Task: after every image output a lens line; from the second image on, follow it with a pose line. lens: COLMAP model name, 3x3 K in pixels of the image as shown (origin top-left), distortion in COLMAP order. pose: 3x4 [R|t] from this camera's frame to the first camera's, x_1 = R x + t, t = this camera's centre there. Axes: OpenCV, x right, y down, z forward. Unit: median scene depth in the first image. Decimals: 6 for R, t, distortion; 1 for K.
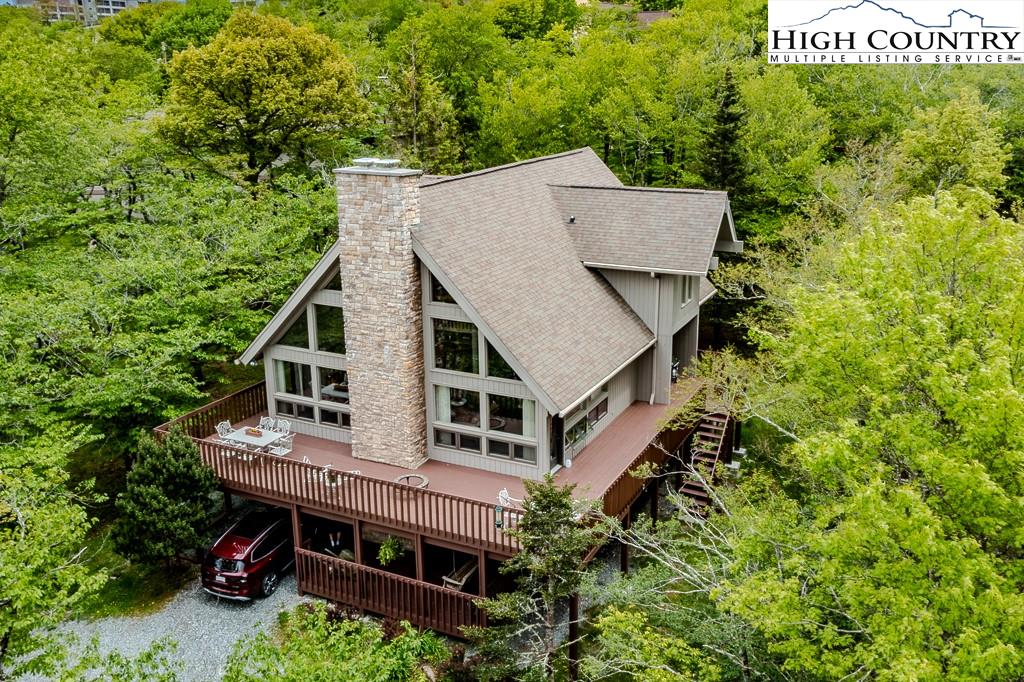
lens RADIAL K [[930.1, 0, 480.4], [0, 930.1, 294.8], [0, 0, 1]] dist [-0.016077, -0.005998]
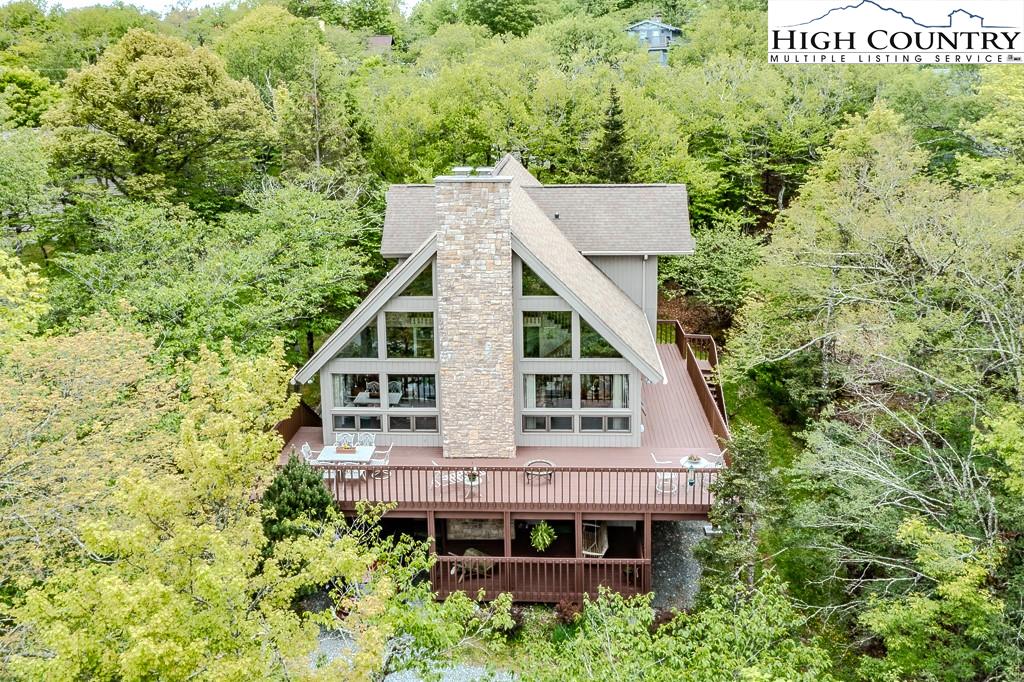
lens RADIAL K [[843.8, 0, 472.8], [0, 843.8, 201.7], [0, 0, 1]] dist [-0.030152, 0.010519]
pose [[0.920561, -0.056857, 0.386439, -0.468357], [0.098180, 0.991267, -0.088033, -0.020452], [-0.378059, 0.118981, 0.918104, 0.107985]]
